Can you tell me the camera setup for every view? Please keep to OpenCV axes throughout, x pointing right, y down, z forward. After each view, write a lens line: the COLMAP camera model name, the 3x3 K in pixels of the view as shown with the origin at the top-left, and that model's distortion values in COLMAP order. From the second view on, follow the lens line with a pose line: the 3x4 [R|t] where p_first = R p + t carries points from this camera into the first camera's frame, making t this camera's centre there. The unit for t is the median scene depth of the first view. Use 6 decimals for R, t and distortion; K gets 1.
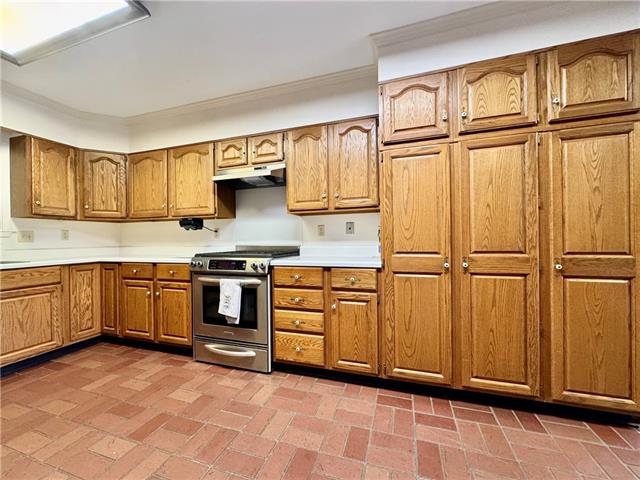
lens RADIAL K [[267.5, 0, 320.0], [0, 267.5, 240.0], [0, 0, 1]] dist [-0.002074, -0.000041]
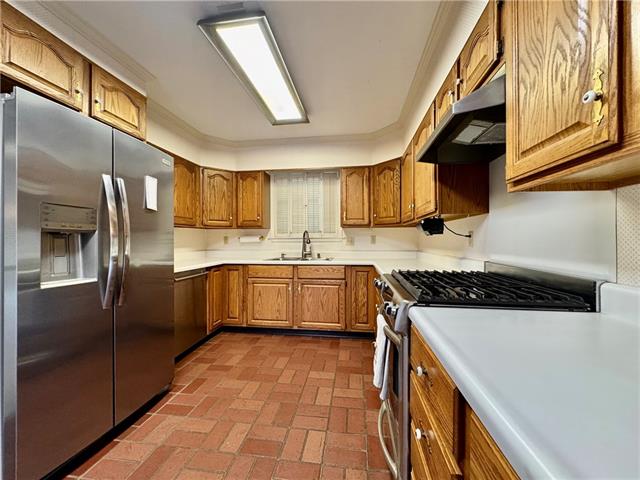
lens RADIAL K [[258.6, 0, 320.0], [0, 258.6, 240.0], [0, 0, 1]] dist [-0.000842, -0.000069]
pose [[0.180208, 0.009651, -0.983581, 0.179420], [-0.009204, 0.999925, 0.008125, -0.028802], [0.983586, 0.007588, 0.180283, 0.619338]]
